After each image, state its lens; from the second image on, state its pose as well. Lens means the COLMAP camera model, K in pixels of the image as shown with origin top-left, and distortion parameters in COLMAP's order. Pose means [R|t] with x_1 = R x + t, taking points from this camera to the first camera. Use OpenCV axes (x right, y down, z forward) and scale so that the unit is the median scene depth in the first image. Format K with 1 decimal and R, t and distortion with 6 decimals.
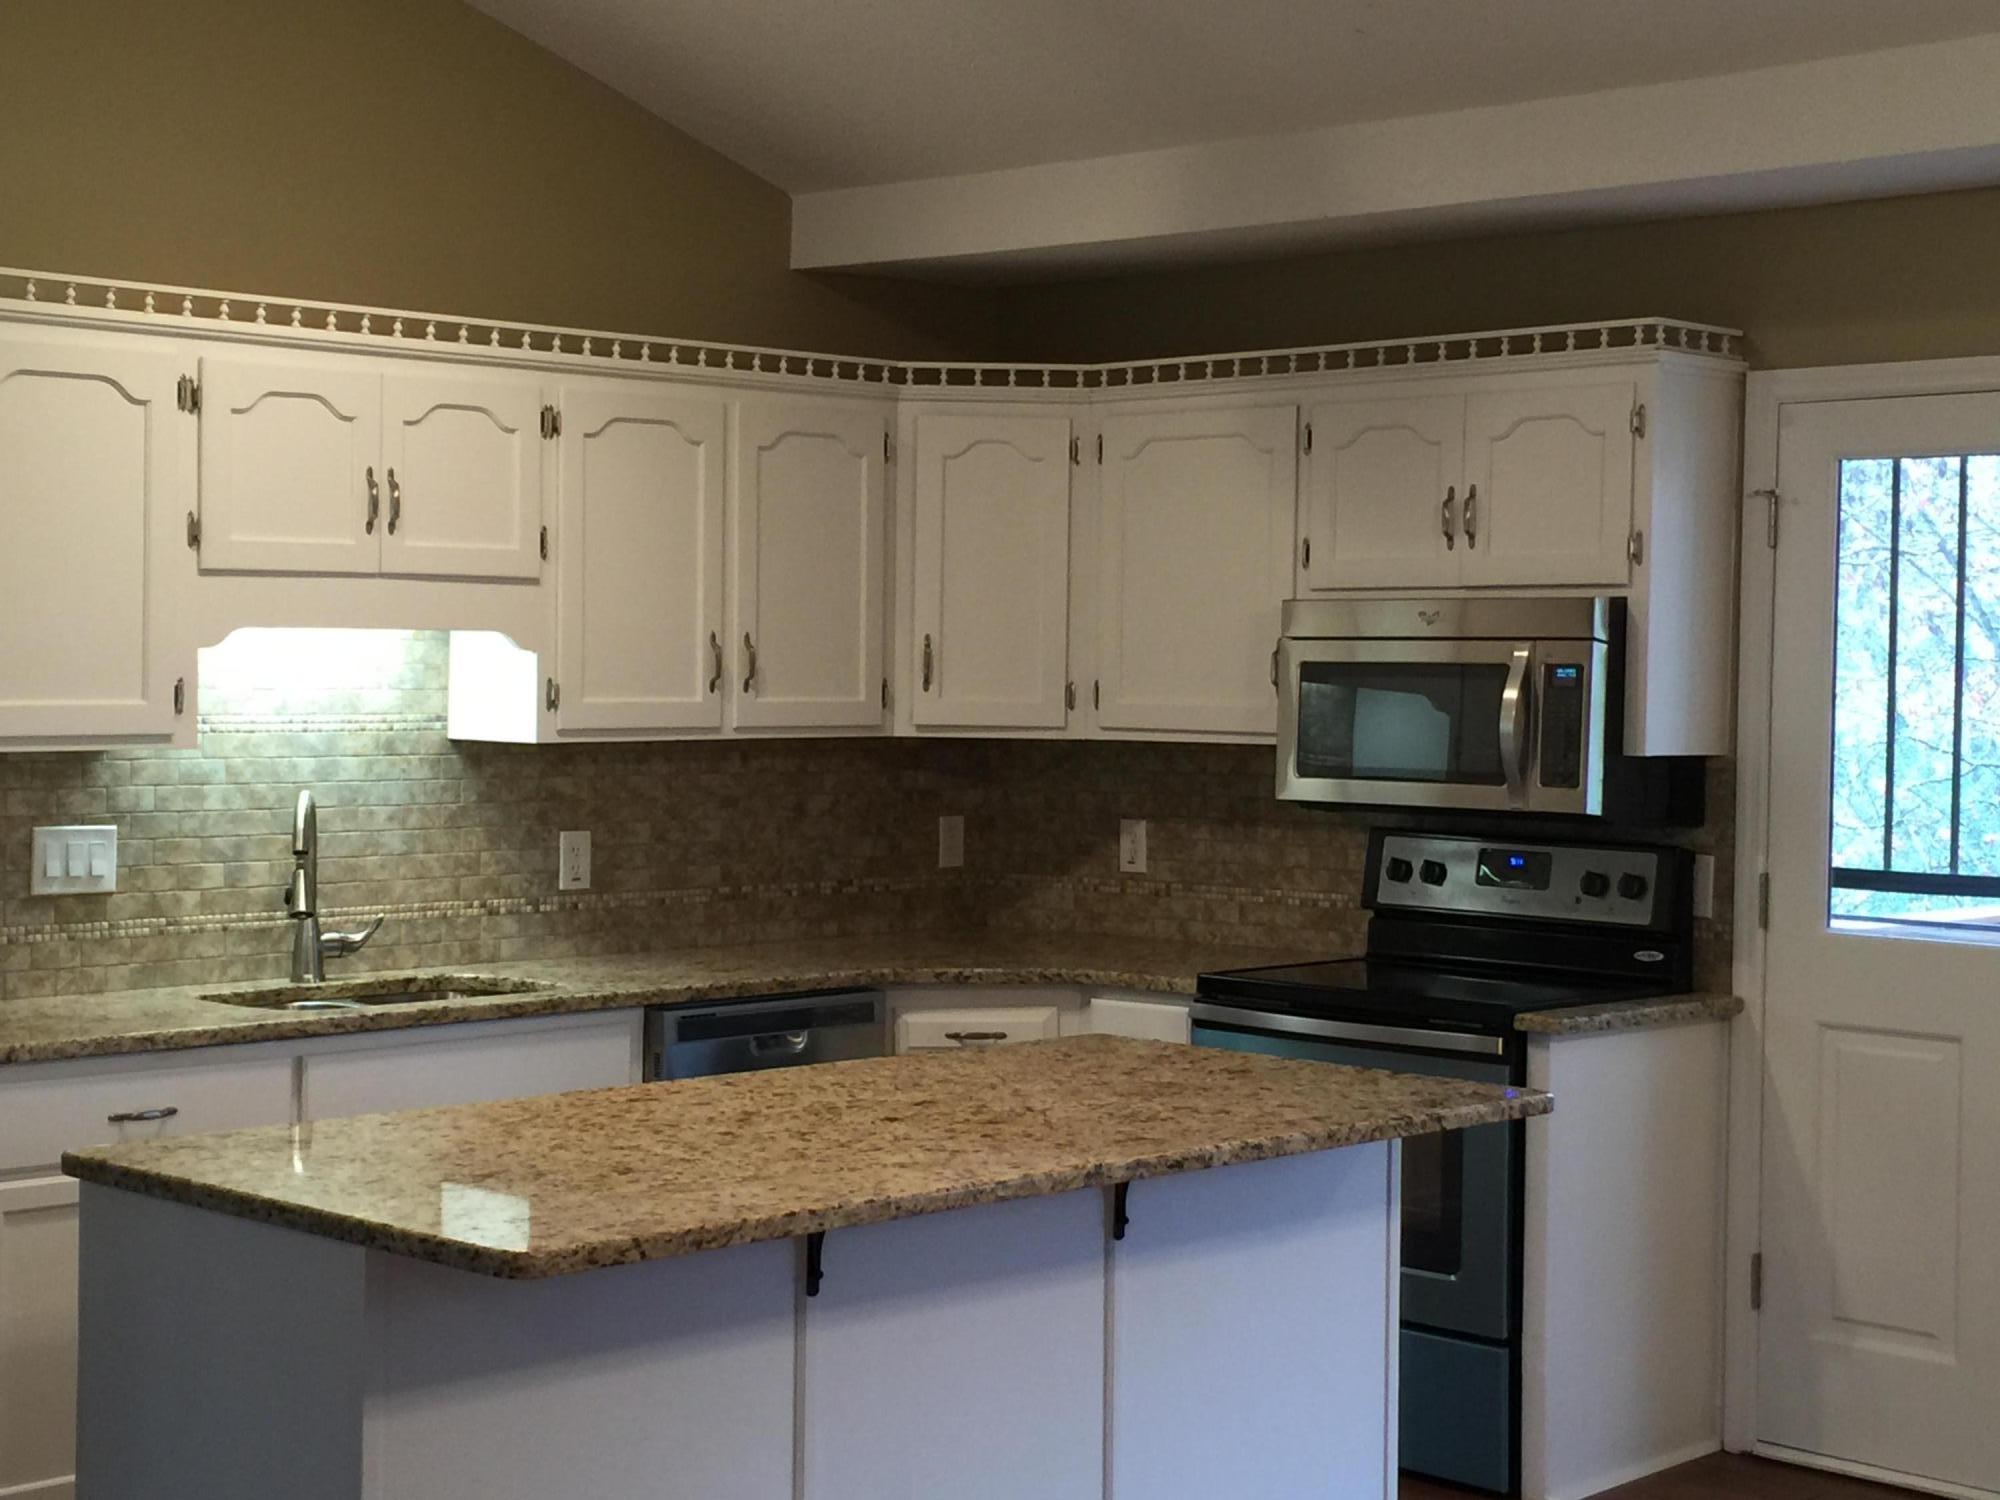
lens RADIAL K [[3075.8, 0, 999.7], [0, 3075.8, 746.4], [0, 0, 1]] dist [0.064527, 0.000000]
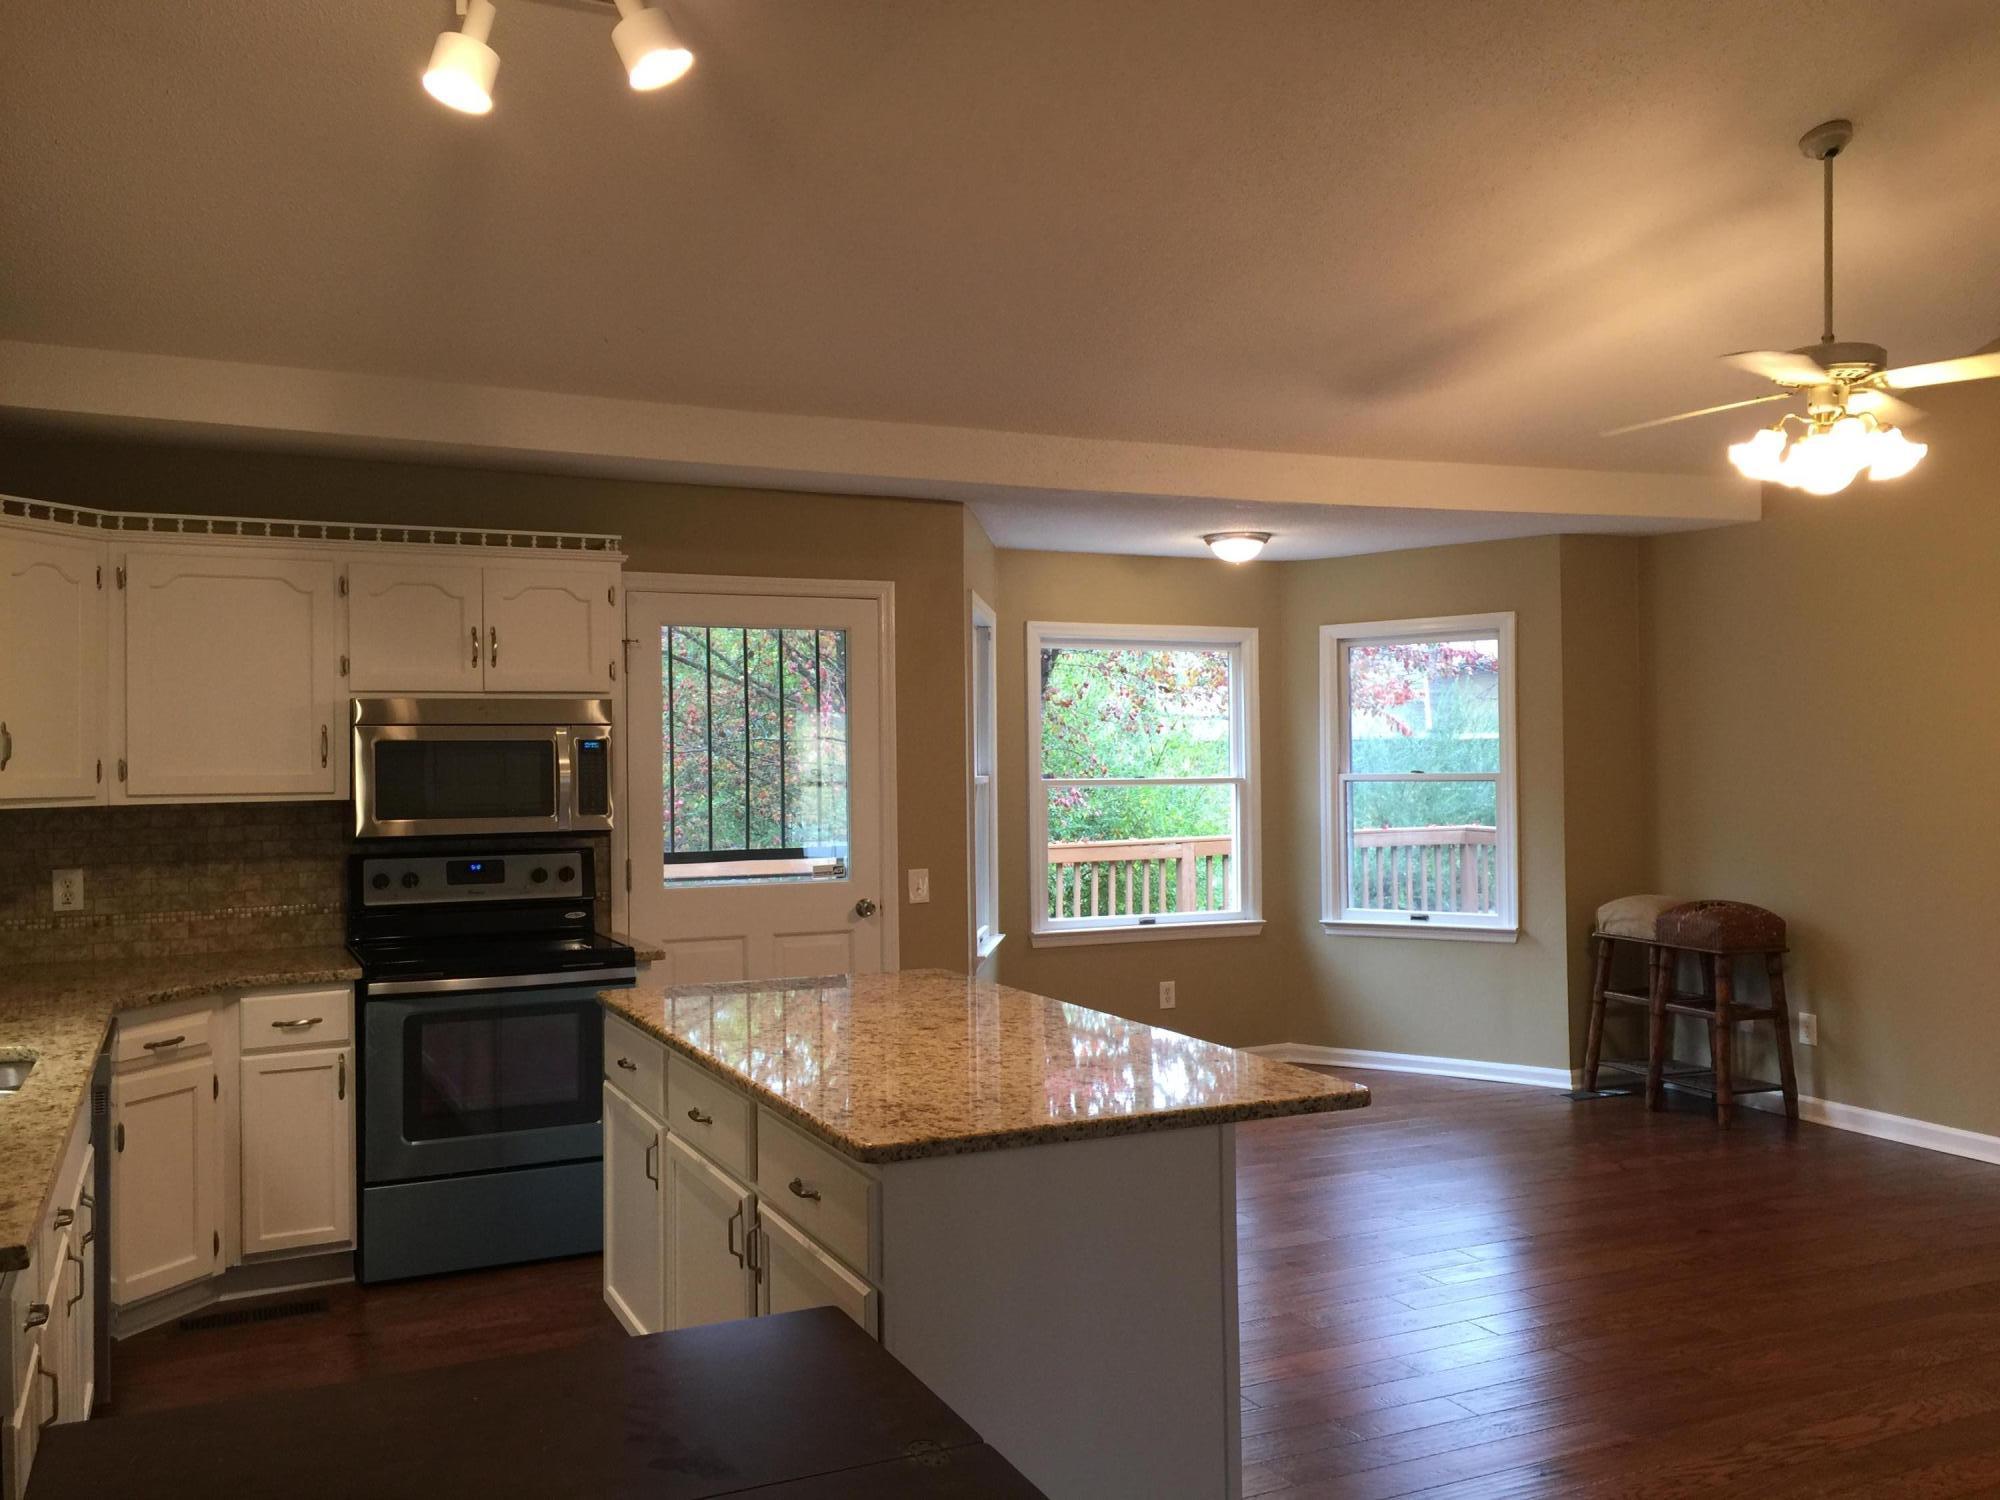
lens RADIAL K [[1688.8, 0, 1000.1], [0, 1688.8, 754.2], [0, 0, 1]] dist [0.017444, 0.007747]
pose [[0.340687, -0.014178, 0.940070, -0.510953], [0.038619, 0.999253, 0.001075, -0.010019], [-0.939383, 0.035938, 0.340981, 0.421347]]
